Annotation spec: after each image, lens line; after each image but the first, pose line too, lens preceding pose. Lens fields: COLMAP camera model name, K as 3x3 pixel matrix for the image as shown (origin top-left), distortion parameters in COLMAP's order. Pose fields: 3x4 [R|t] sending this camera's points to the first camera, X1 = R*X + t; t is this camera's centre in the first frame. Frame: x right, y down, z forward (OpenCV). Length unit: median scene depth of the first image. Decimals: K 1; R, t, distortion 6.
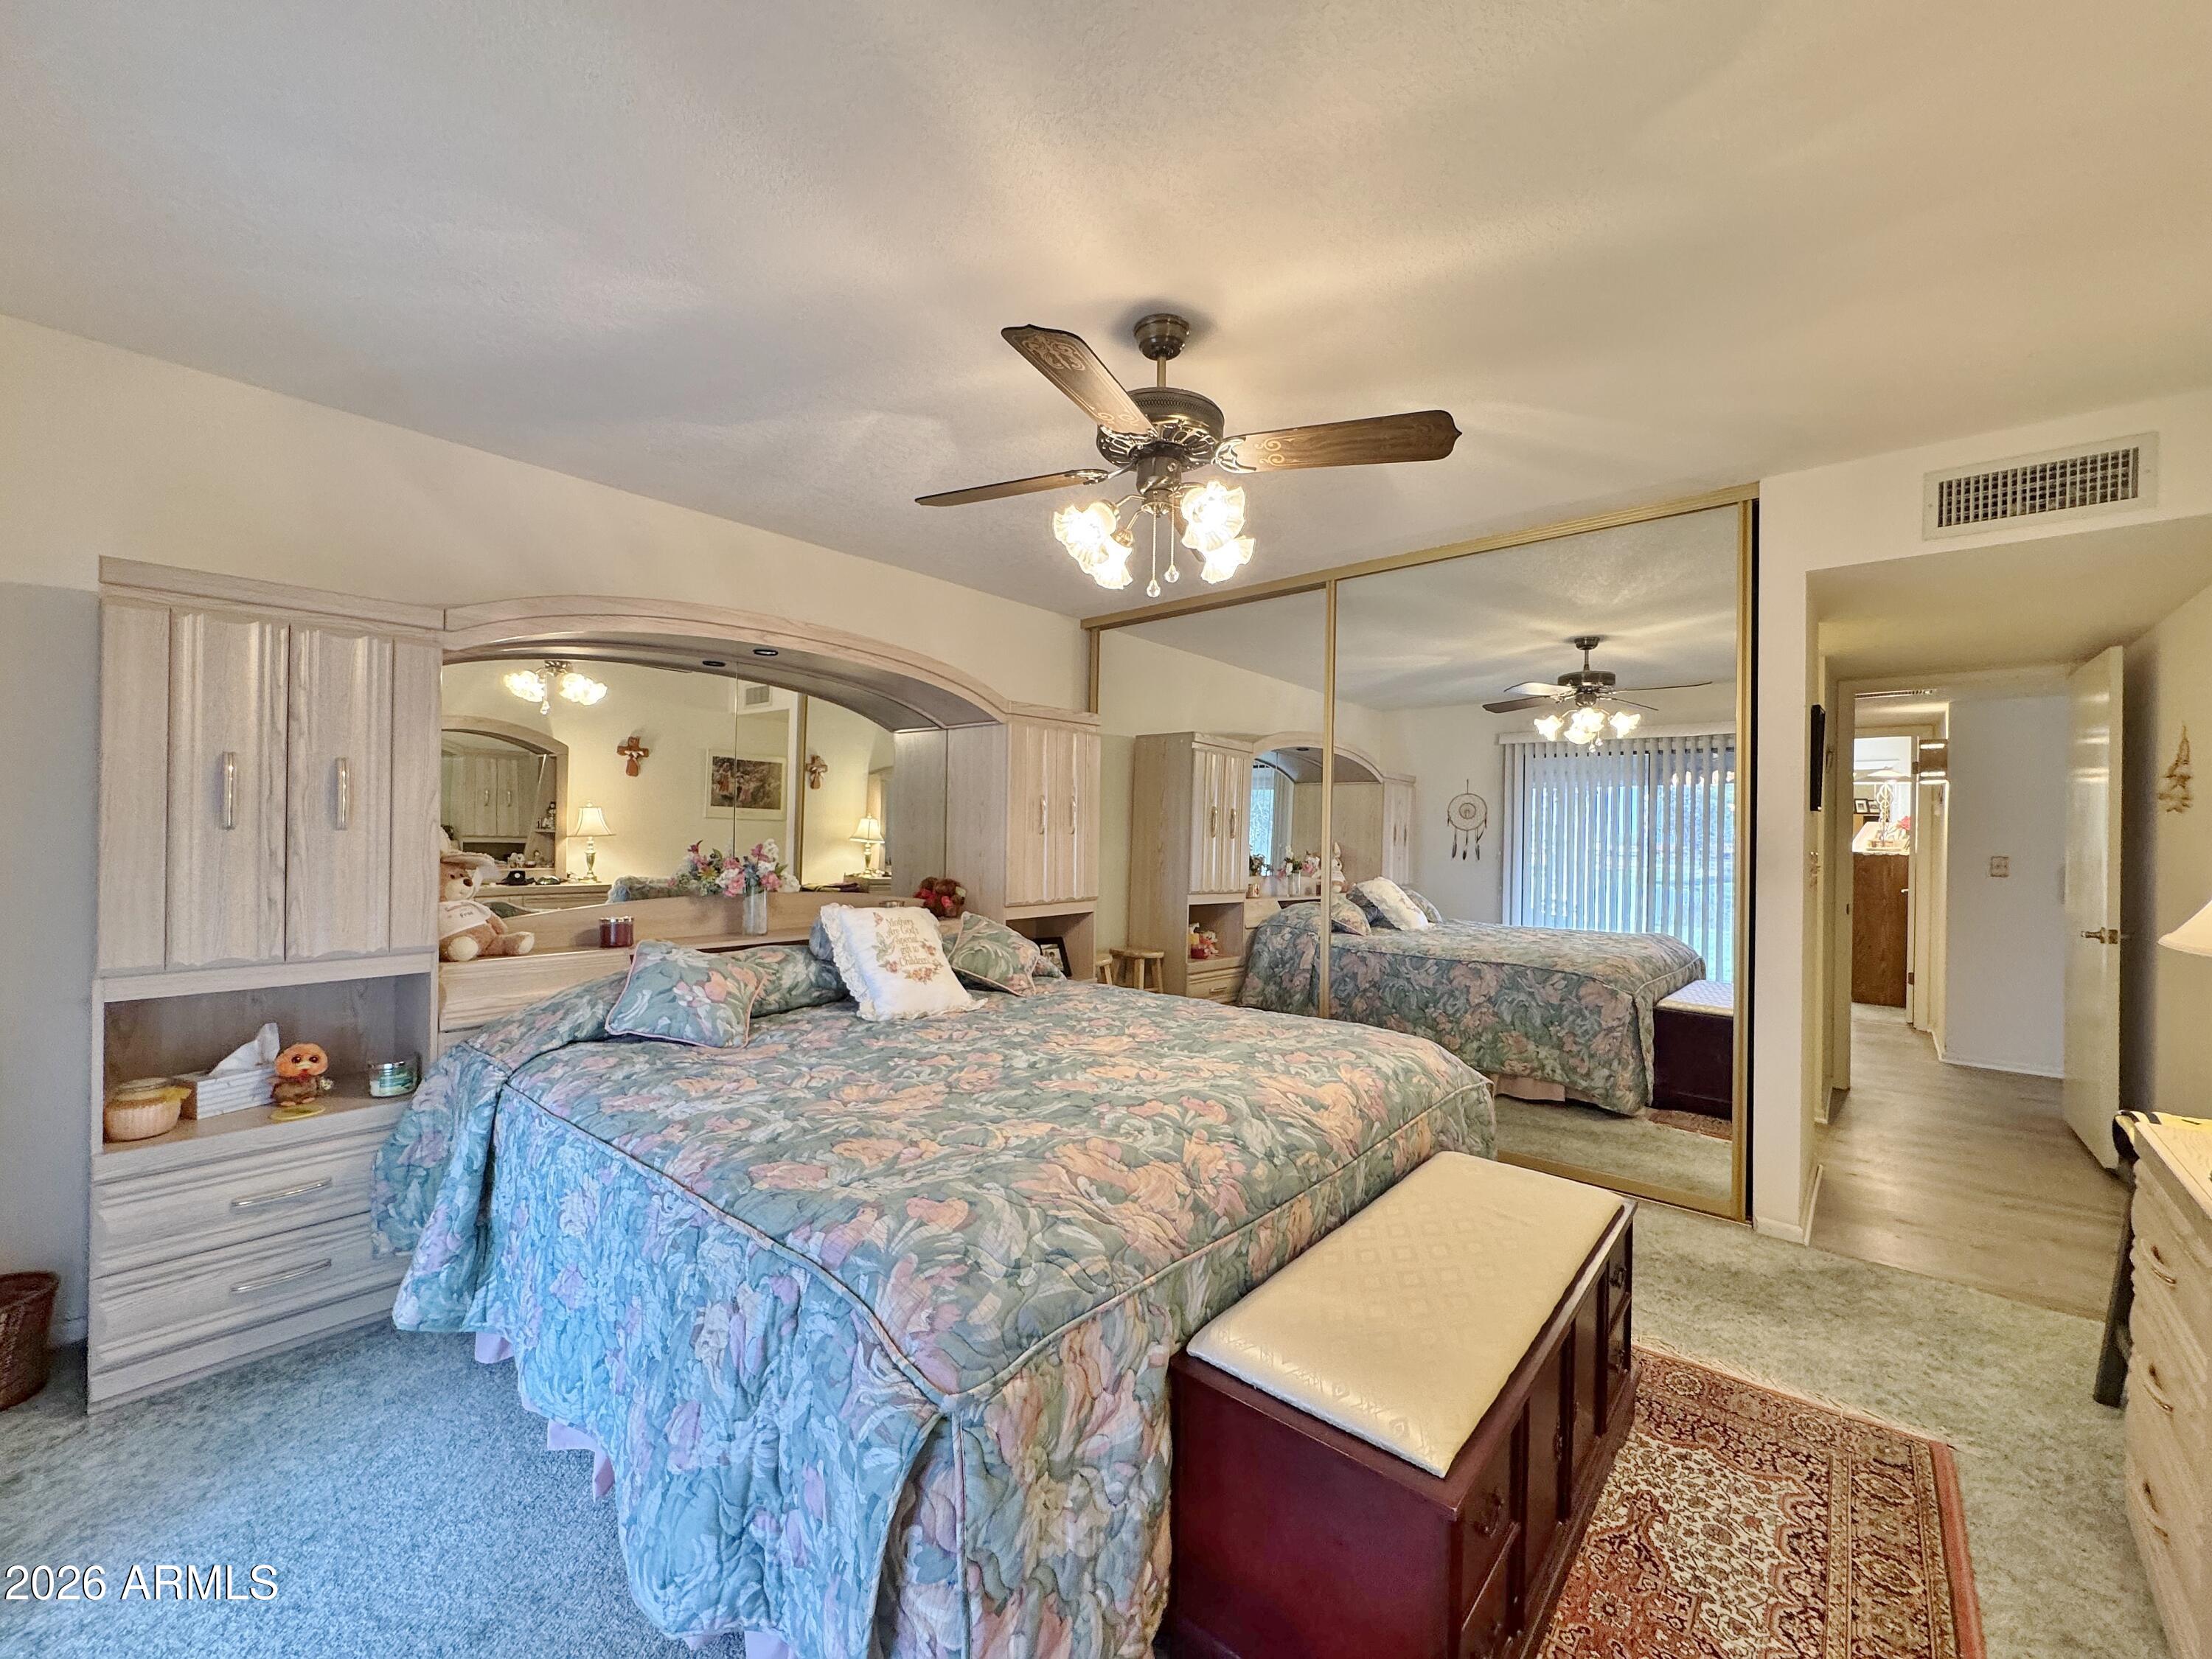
lens RADIAL K [[887.8, 0, 1107.5], [0, 887.8, 828.2], [0, 0, 1]] dist [-0.007639, 0.001148]
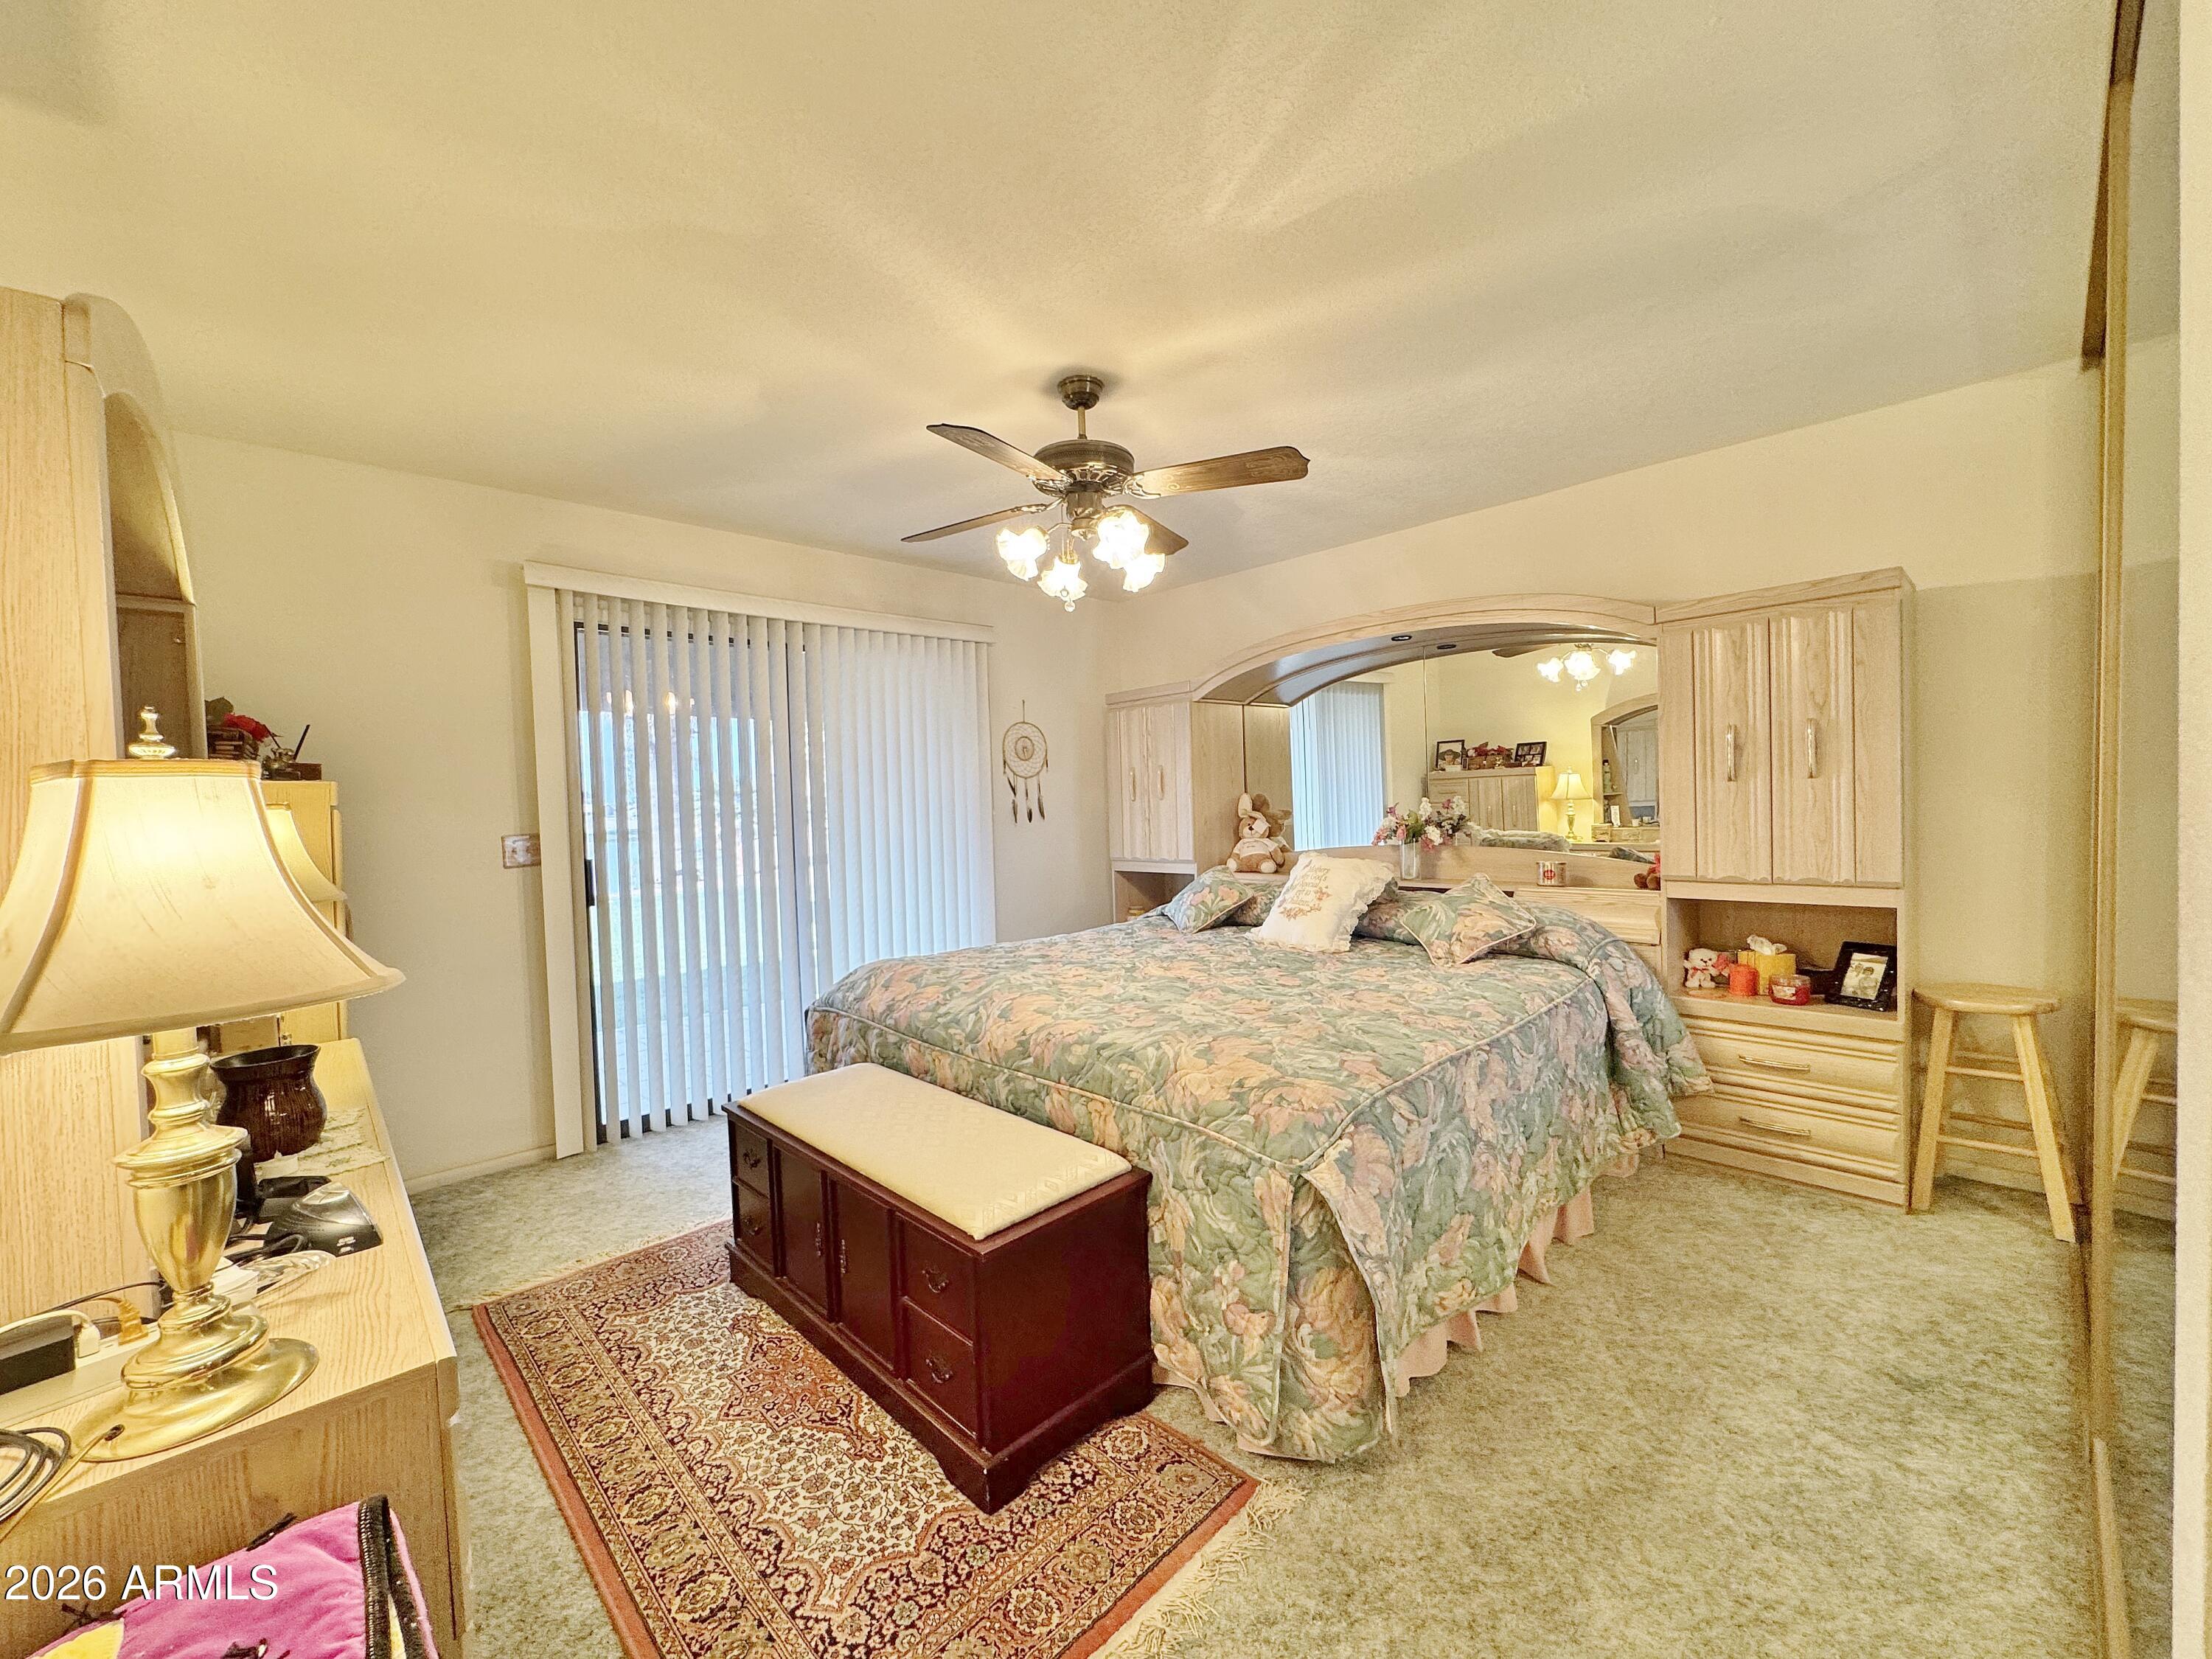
lens RADIAL K [[887.8, 0, 1107.5], [0, 887.8, 828.2], [0, 0, 1]] dist [-0.007639, 0.001148]
pose [[-0.096192, 0.019768, -0.995166, 1.382760], [0.032357, 0.999336, 0.016724, 0.034132], [0.994837, -0.030592, -0.096768, 1.214462]]
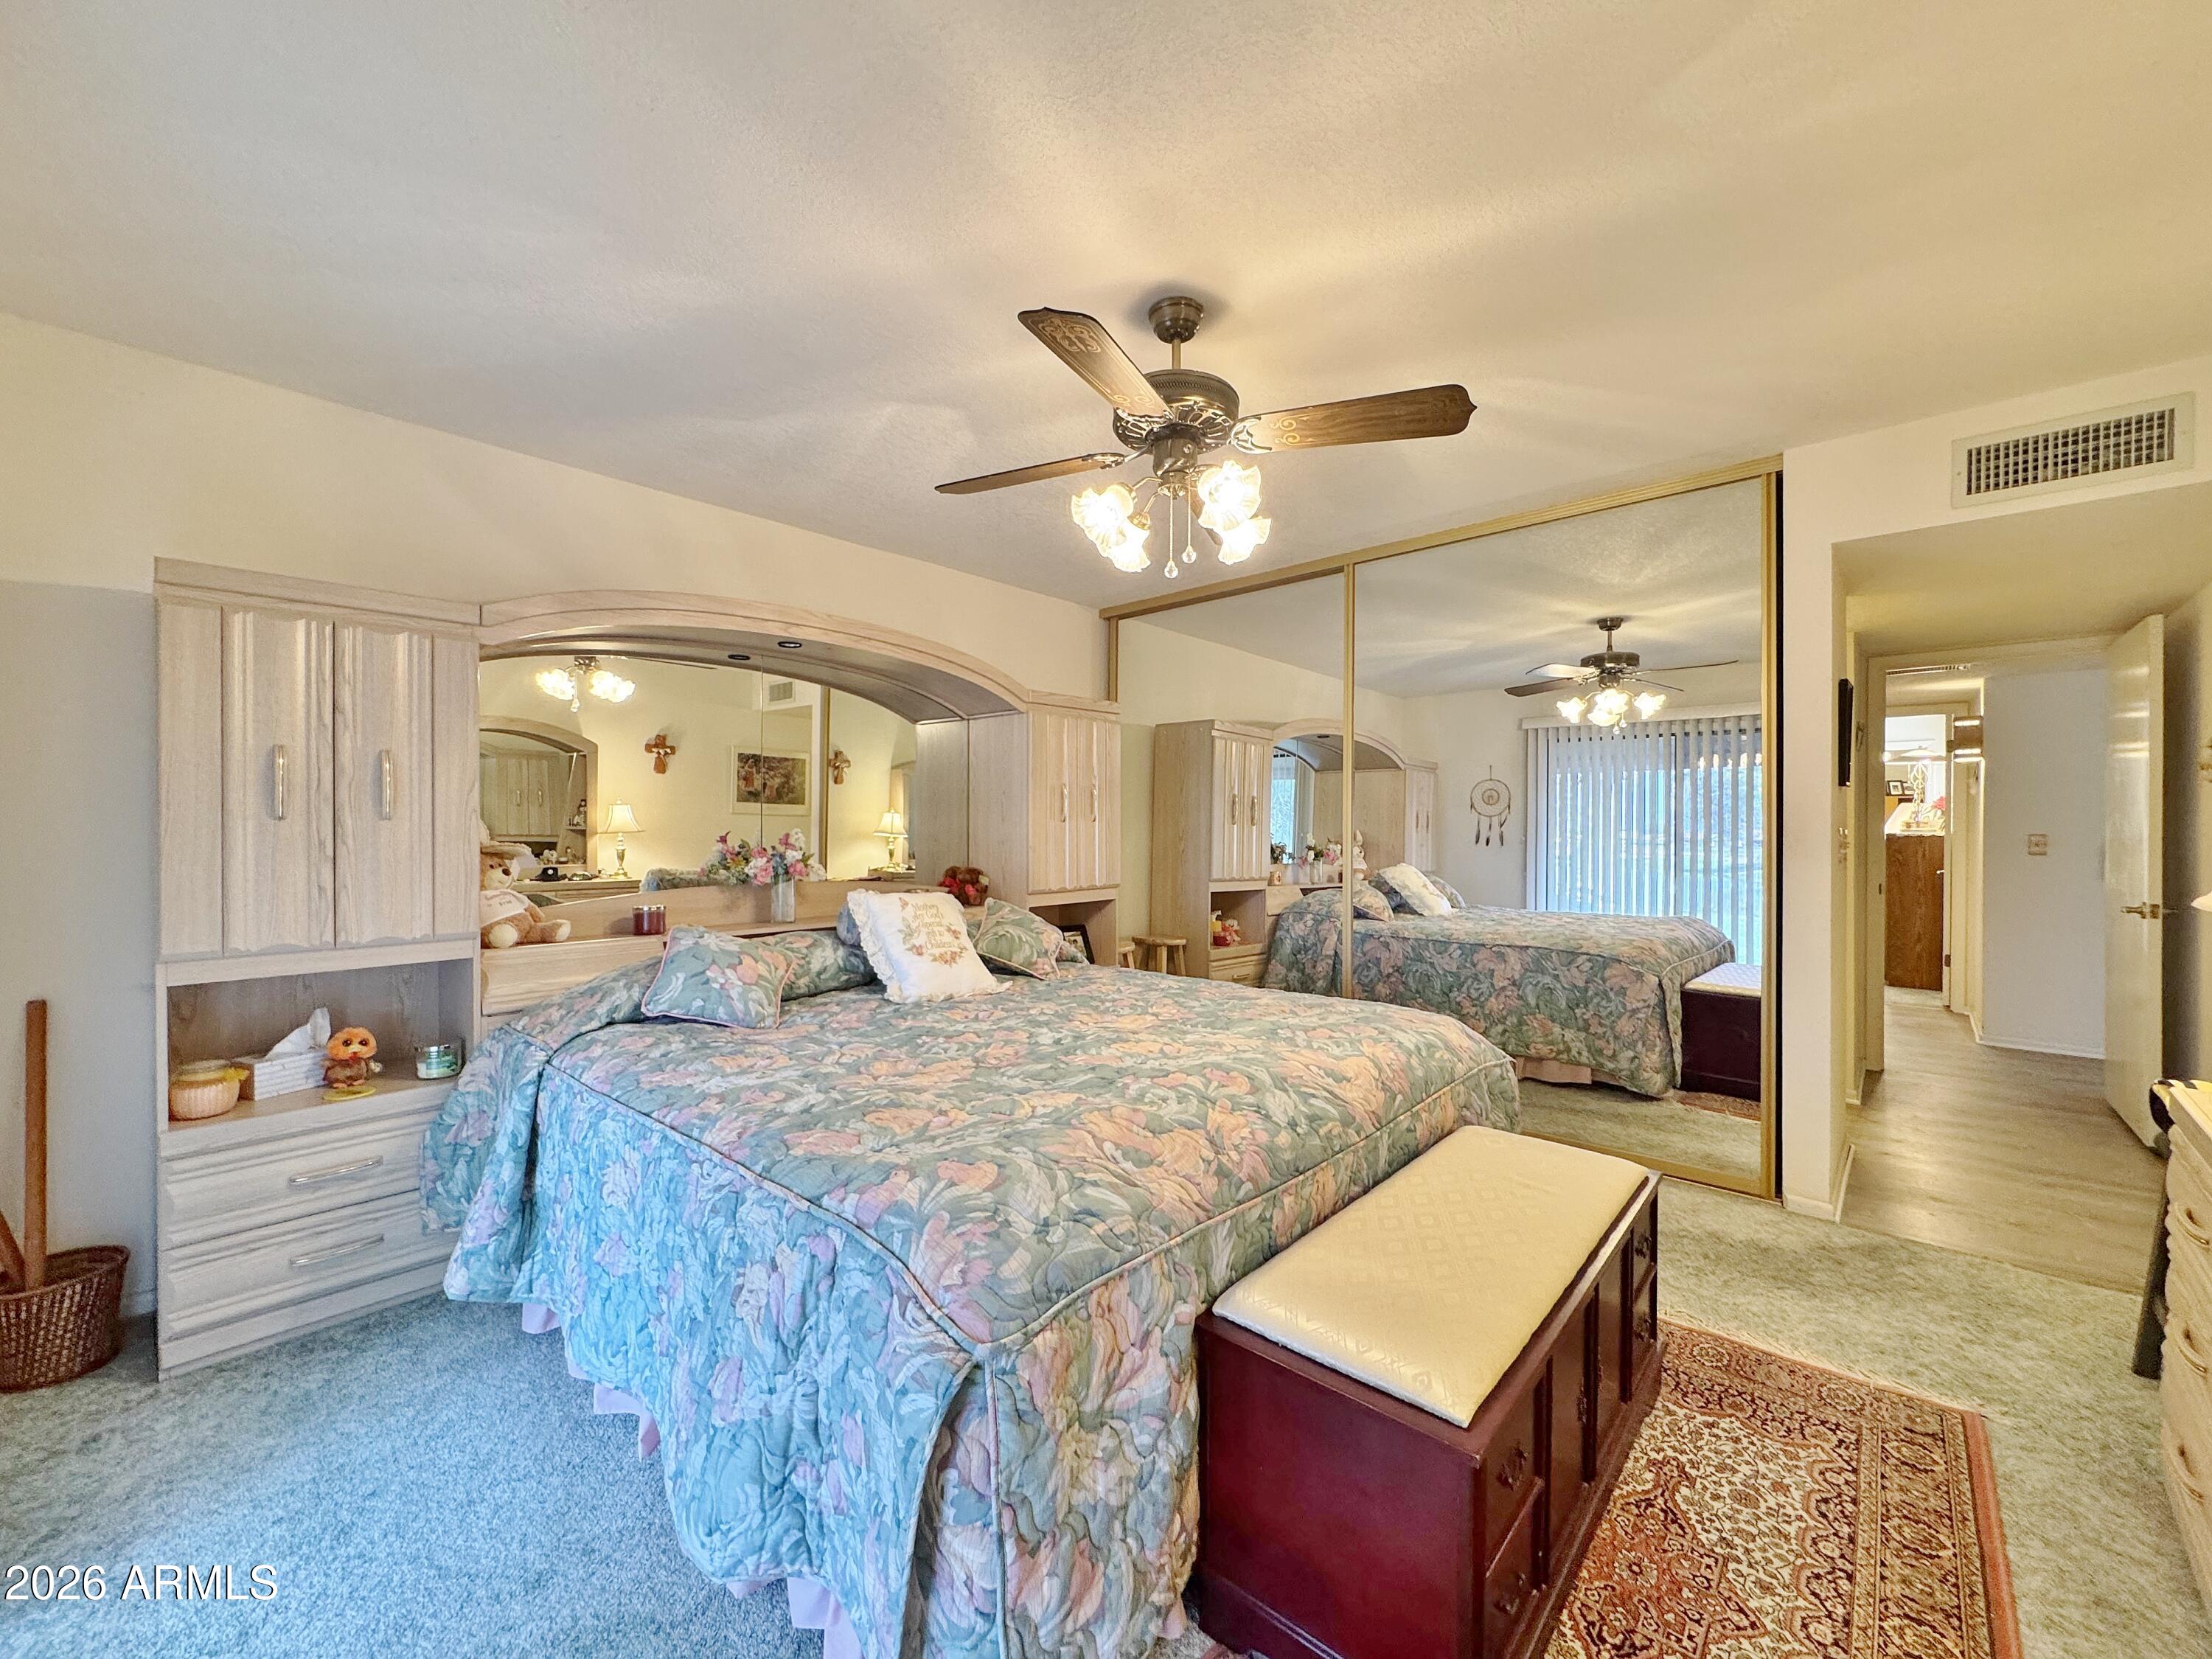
lens RADIAL K [[887.8, 0, 1107.5], [0, 887.8, 828.2], [0, 0, 1]] dist [-0.007639, 0.001148]
pose [[0.999638, -0.012551, -0.023795, -0.000183], [0.012685, 0.999904, 0.005488, 0.018791], [0.023724, -0.005788, 0.999702, -0.014208]]
